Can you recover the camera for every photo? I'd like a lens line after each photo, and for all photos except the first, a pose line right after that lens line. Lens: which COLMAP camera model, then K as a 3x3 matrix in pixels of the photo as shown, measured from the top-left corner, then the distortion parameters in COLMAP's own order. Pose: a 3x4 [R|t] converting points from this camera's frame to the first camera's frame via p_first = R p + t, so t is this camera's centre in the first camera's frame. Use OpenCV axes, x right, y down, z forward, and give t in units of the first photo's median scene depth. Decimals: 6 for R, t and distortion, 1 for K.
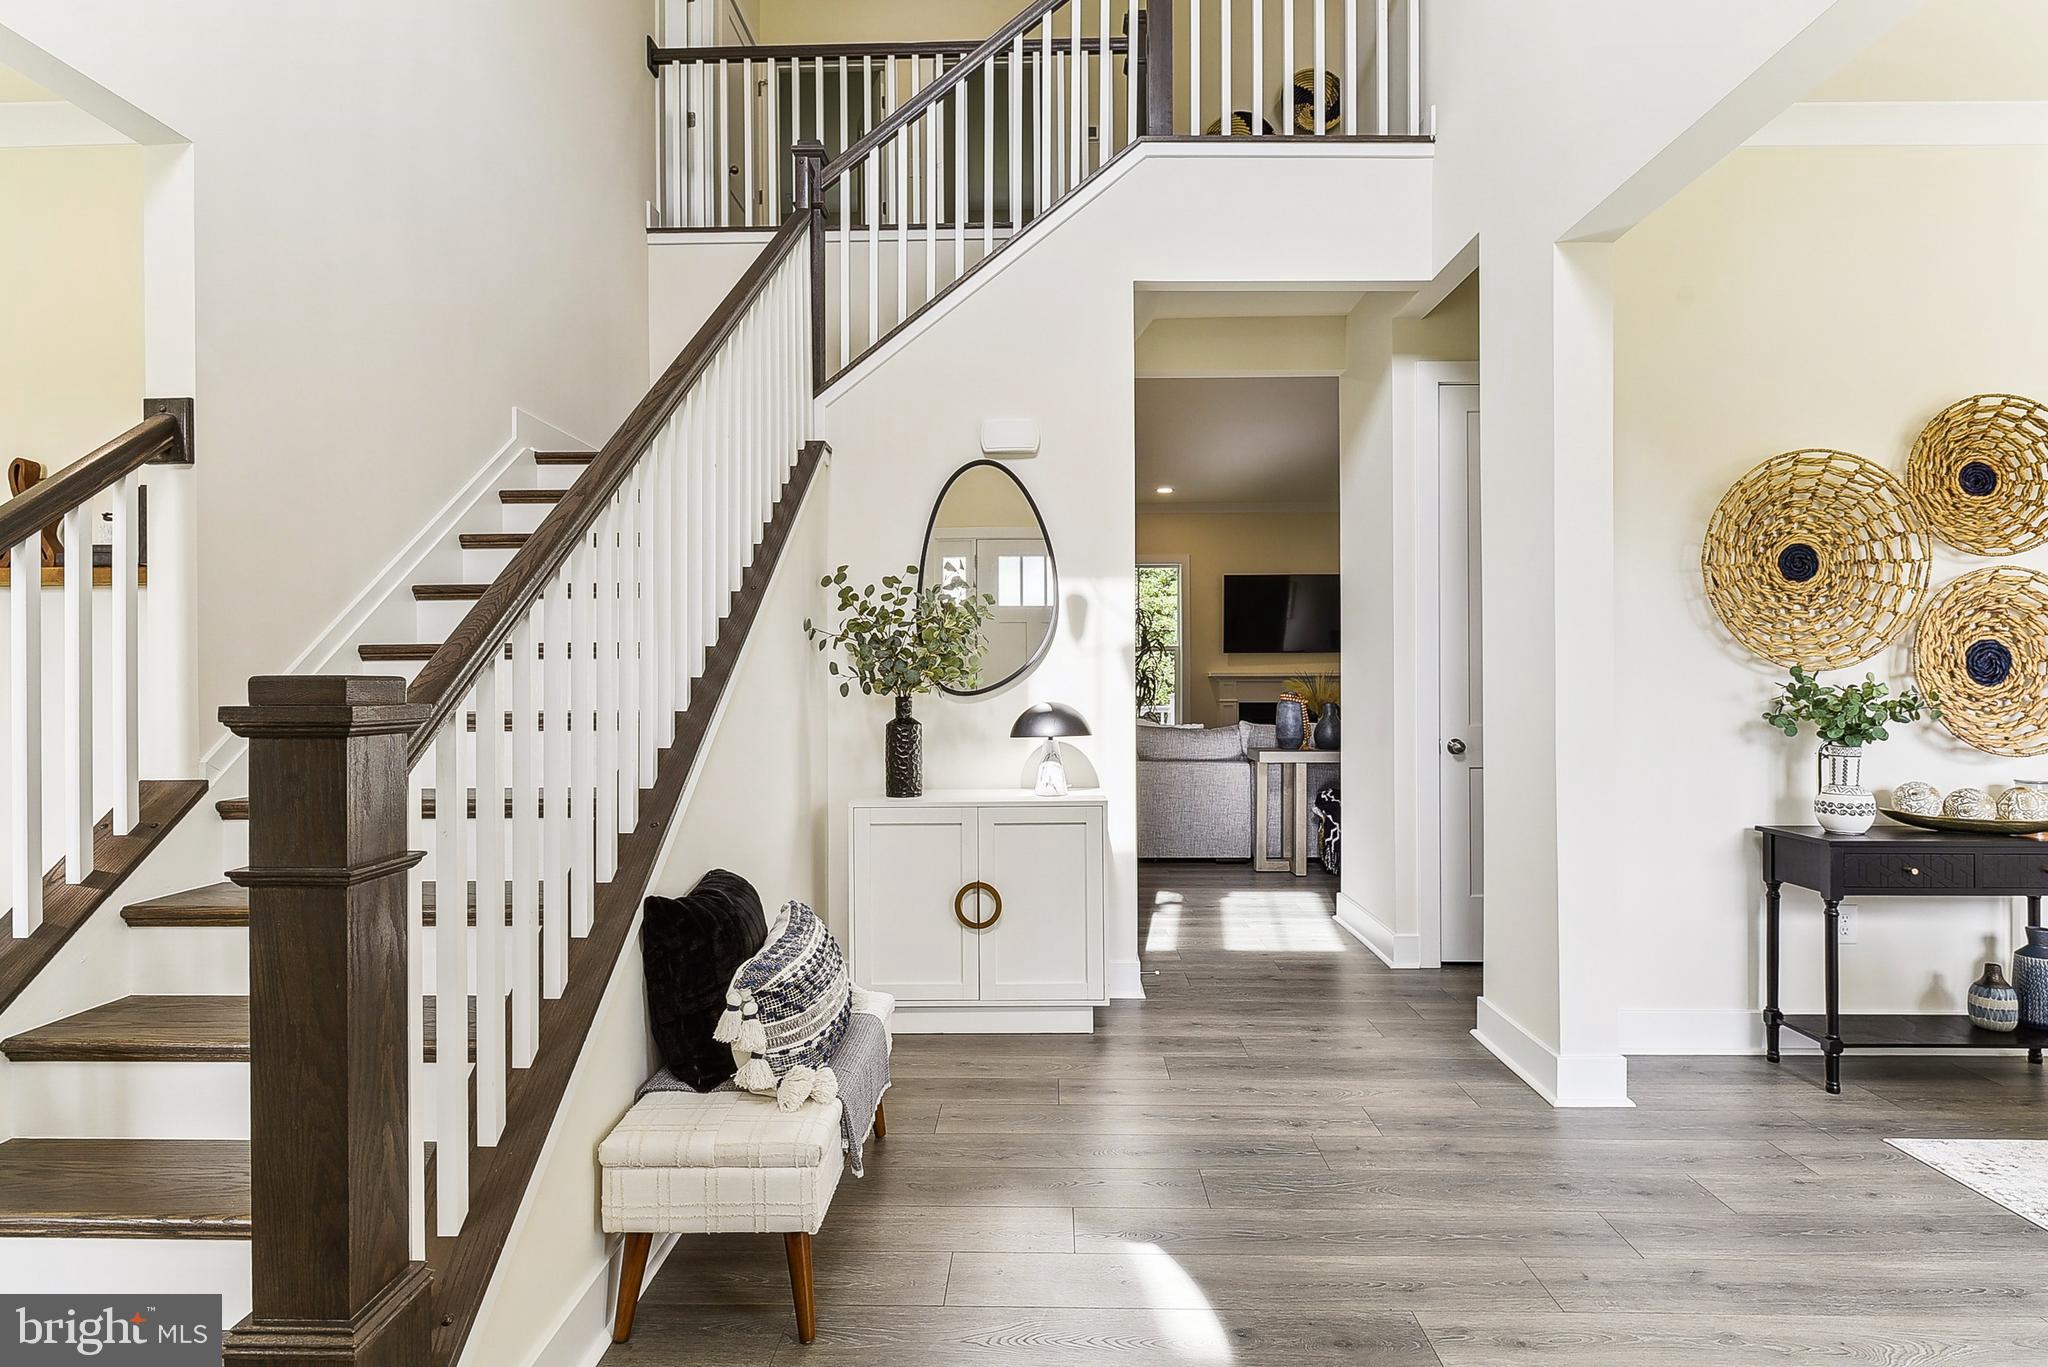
lens RADIAL K [[1052.2, 0, 1036.1], [0, 1052.2, 681.8], [0, 0, 1]] dist [0.012885, 0.000125]
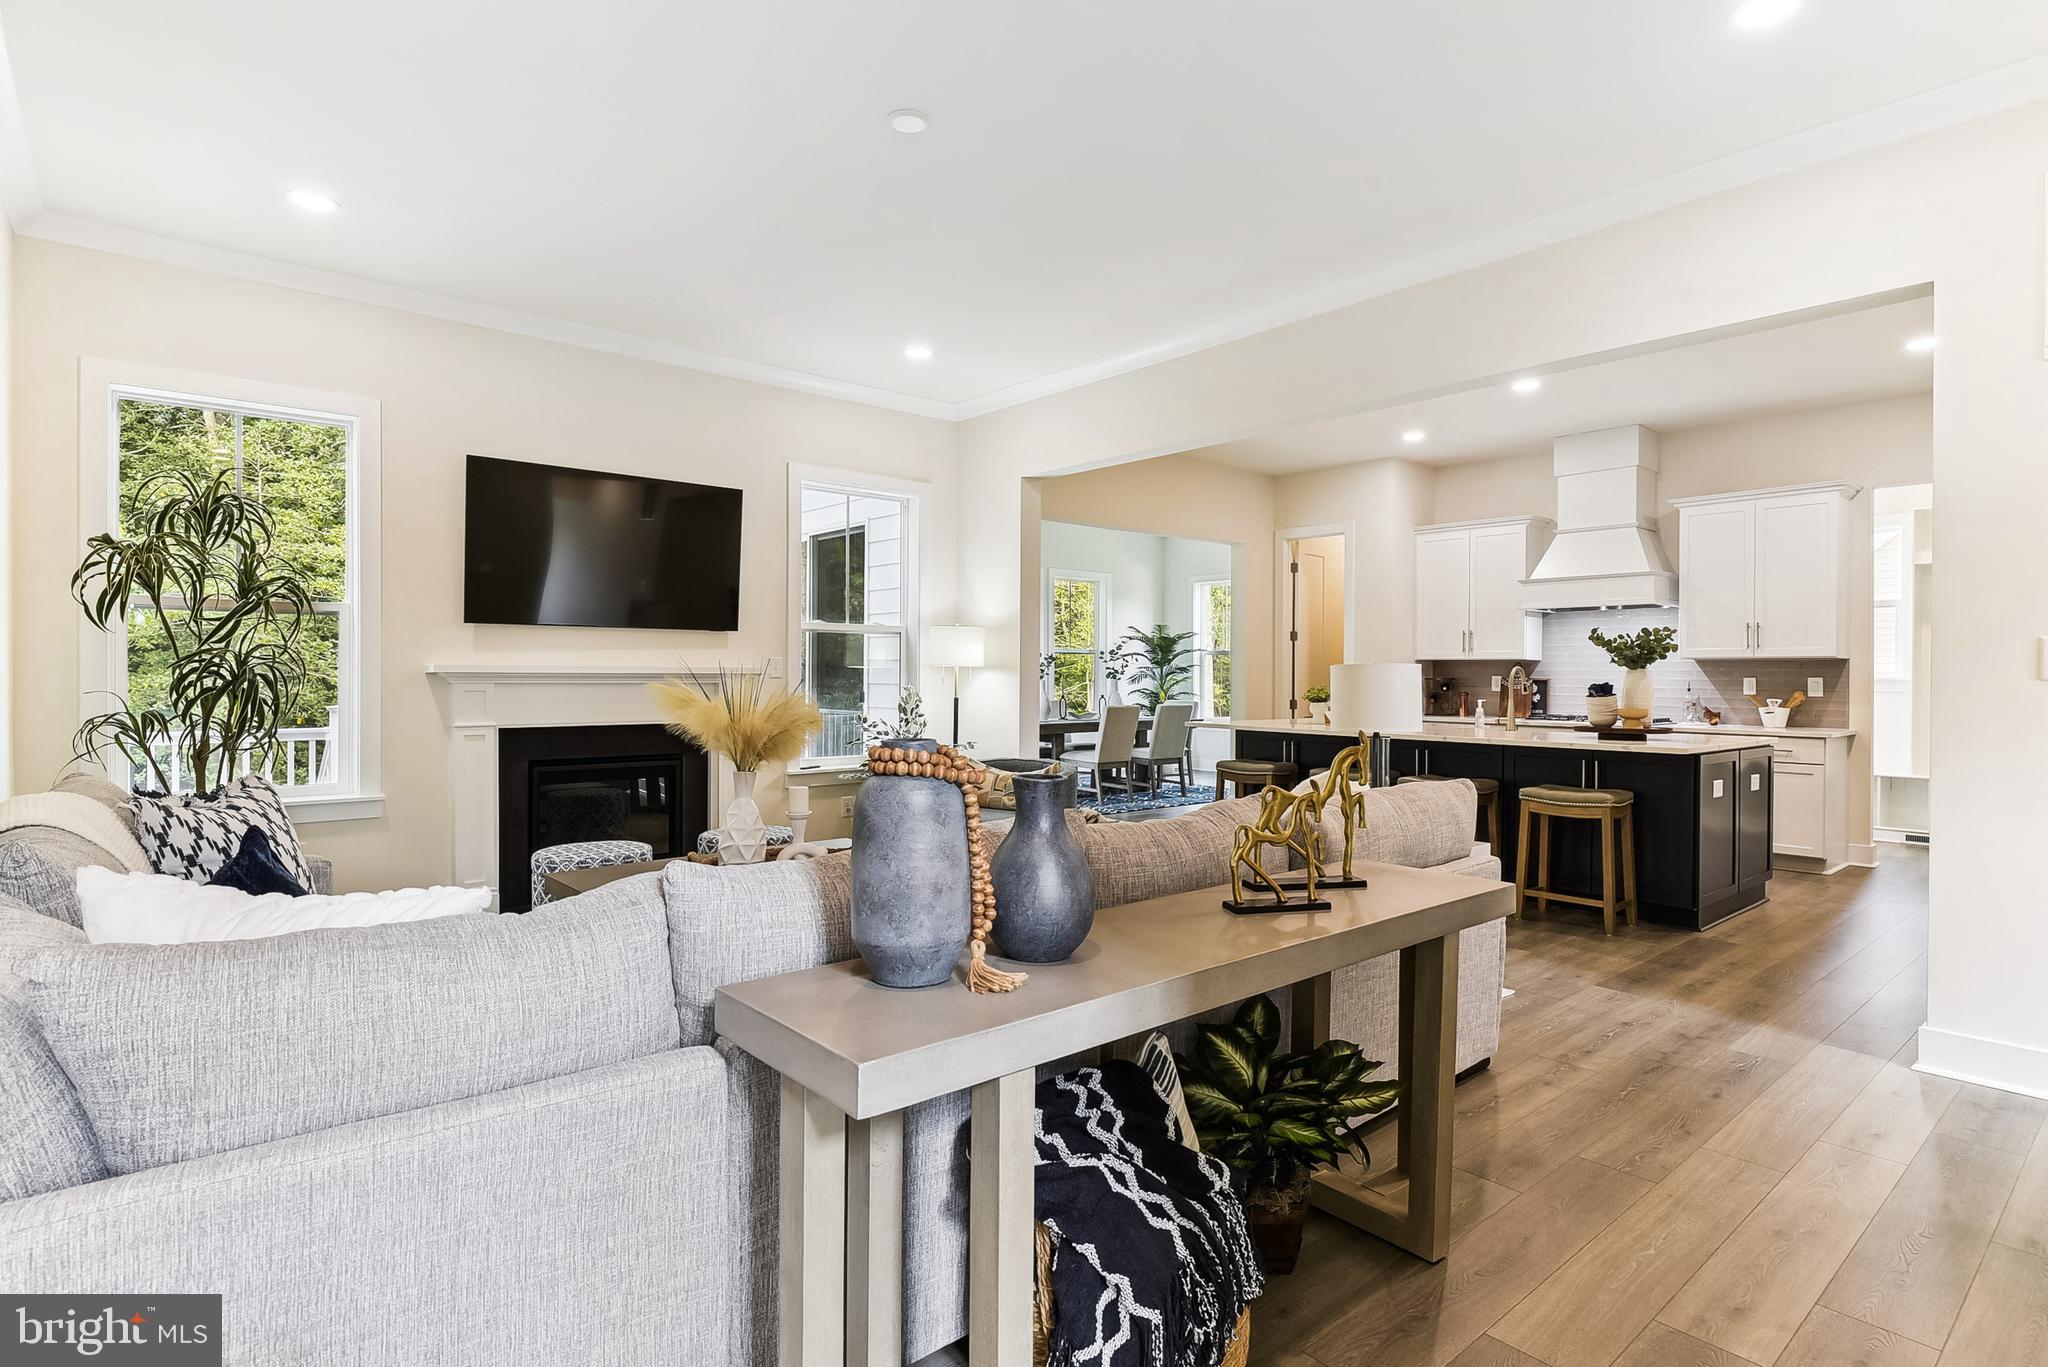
lens RADIAL K [[1028.5, 0, 971.9], [0, 1028.5, 686.7], [0, 0, 1]] dist [-0.022412, 0.000090]
pose [[0.773931, 0.003708, 0.633259, 0.106276], [-0.008189, 0.999958, 0.004153, -0.005408], [-0.633217, -0.008400, 0.773929, 0.801469]]
